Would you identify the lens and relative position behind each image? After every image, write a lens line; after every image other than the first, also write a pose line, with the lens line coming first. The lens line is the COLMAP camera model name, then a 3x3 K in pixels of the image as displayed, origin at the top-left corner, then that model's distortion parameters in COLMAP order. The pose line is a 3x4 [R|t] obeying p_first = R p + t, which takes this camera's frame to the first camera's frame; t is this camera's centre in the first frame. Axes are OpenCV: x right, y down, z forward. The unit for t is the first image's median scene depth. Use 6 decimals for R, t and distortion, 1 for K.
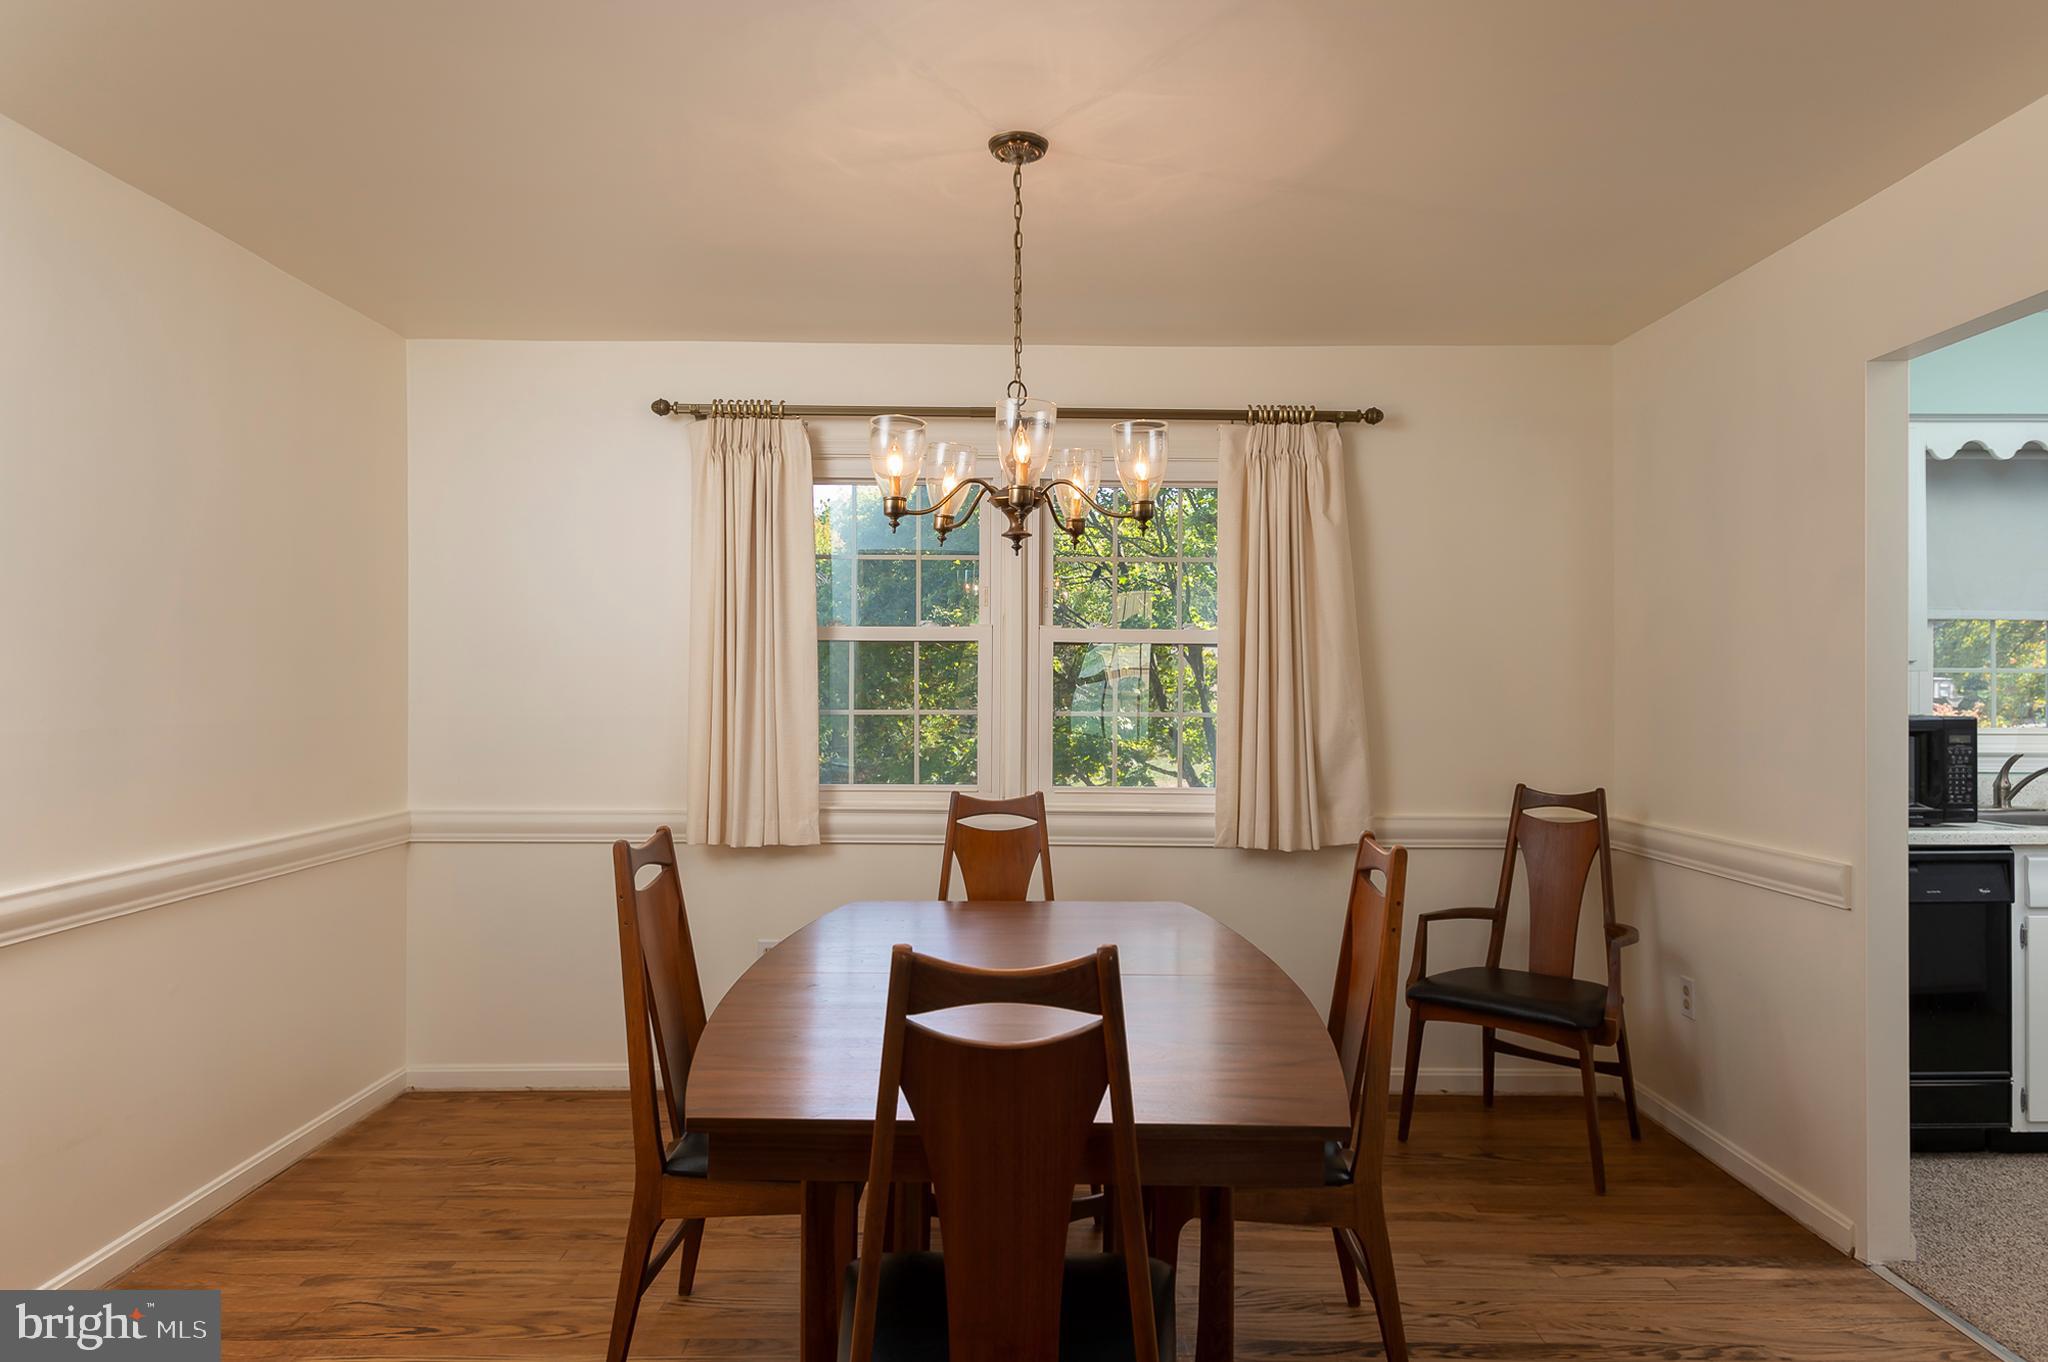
lens RADIAL K [[1233.8, 0, 933.1], [0, 1233.8, 656.5], [0, 0, 1]] dist [0.007239, -0.008352]
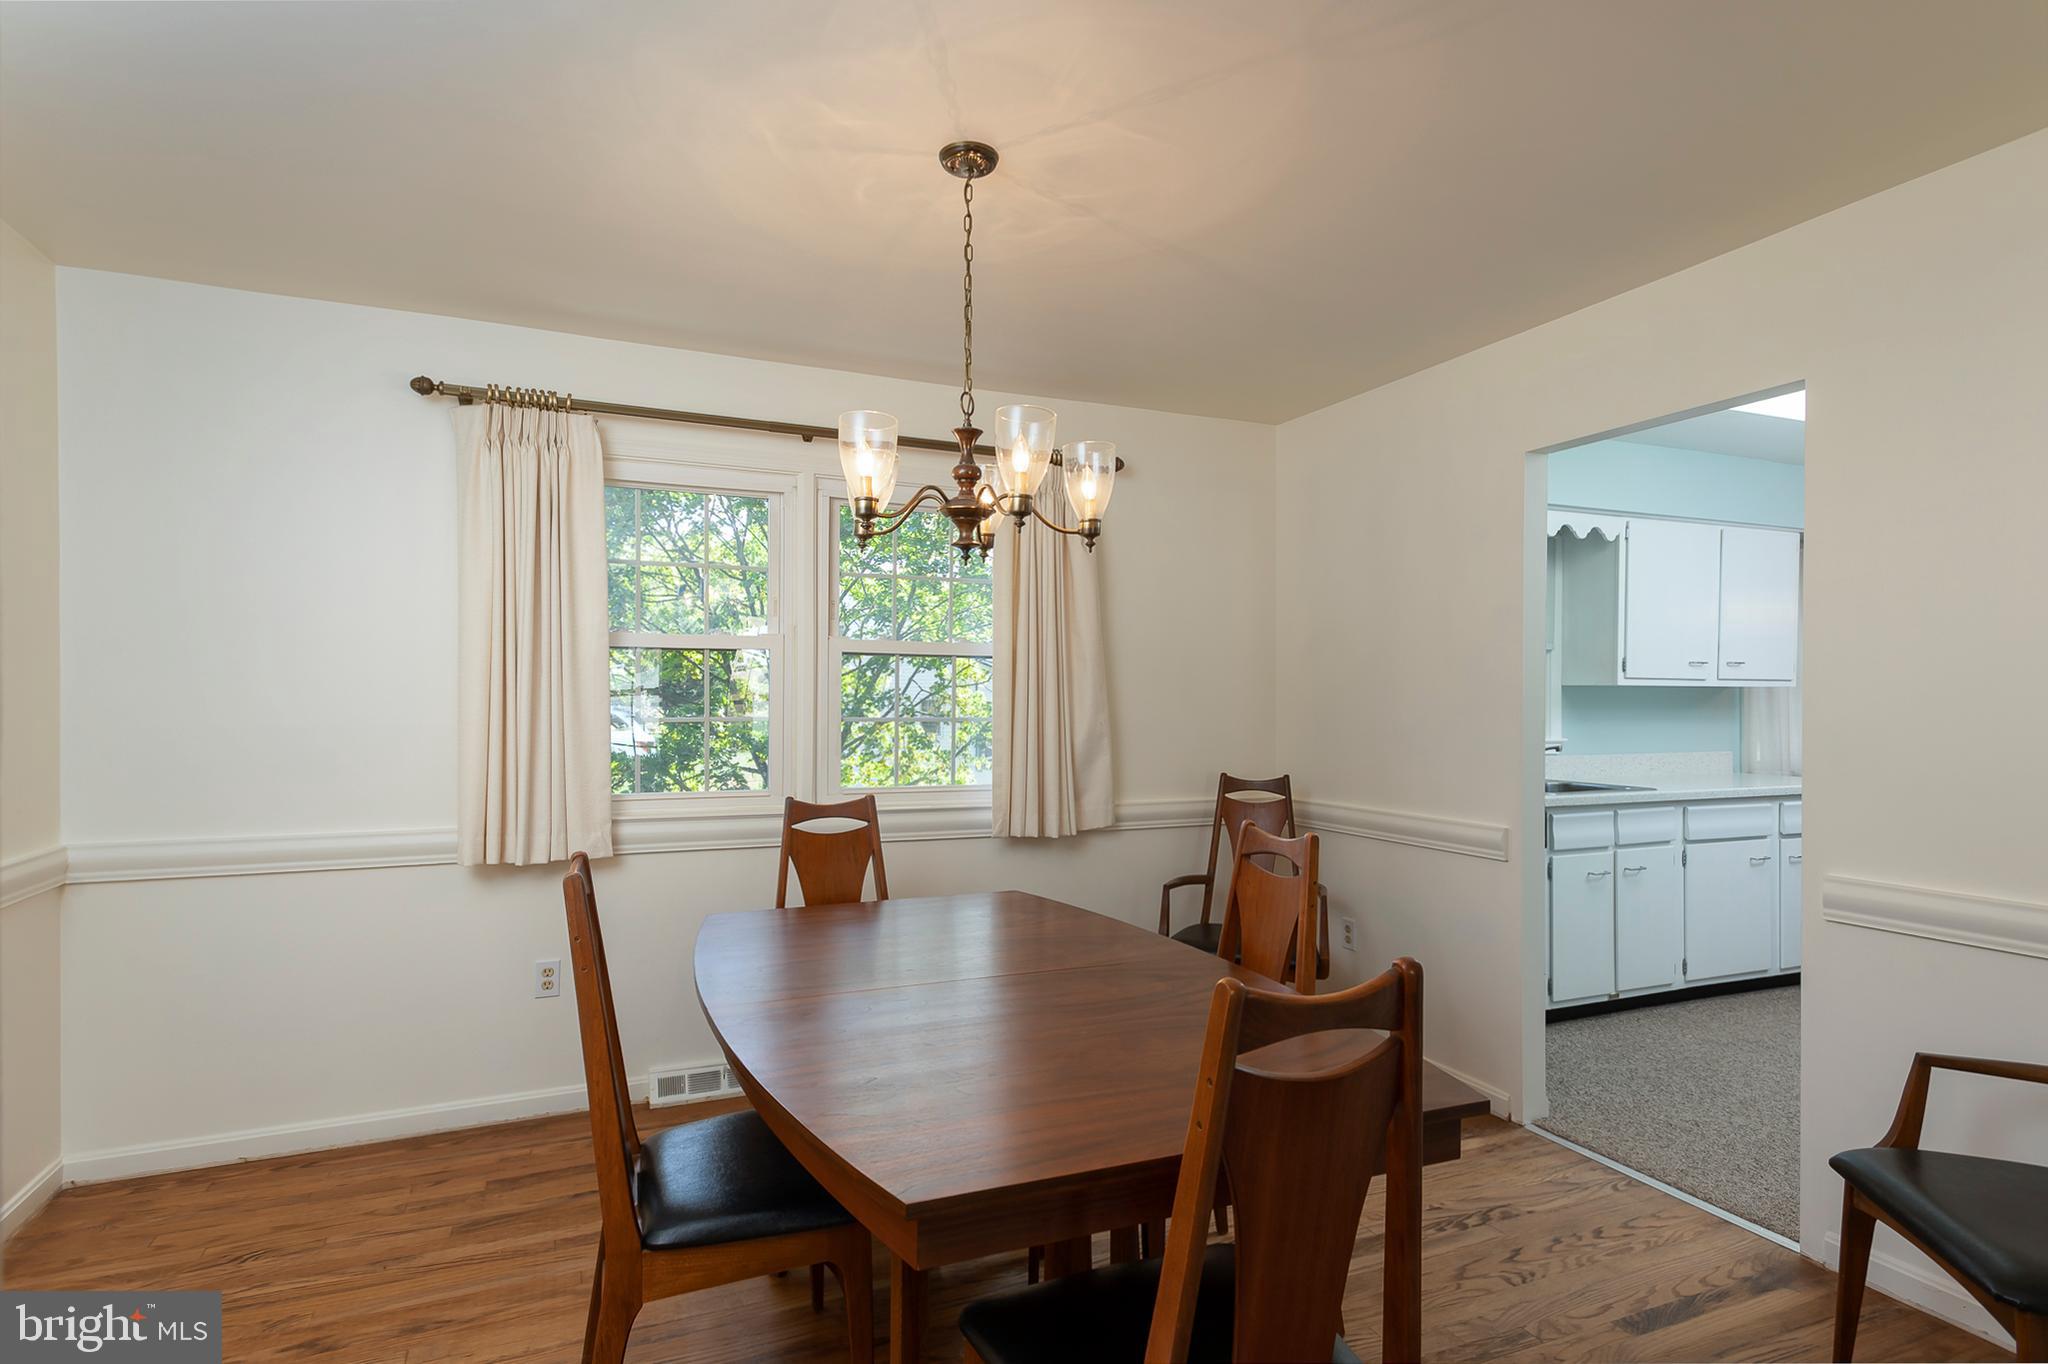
lens RADIAL K [[1075.2, 0, 1015.2], [0, 1075.2, 682.0], [0, 0, 1]] dist [0.015164, -0.009045]
pose [[0.915896, 0.004231, 0.401392, -0.161520], [-0.009906, 0.999878, 0.012064, 0.001883], [-0.401292, -0.015026, 0.915827, 0.112243]]
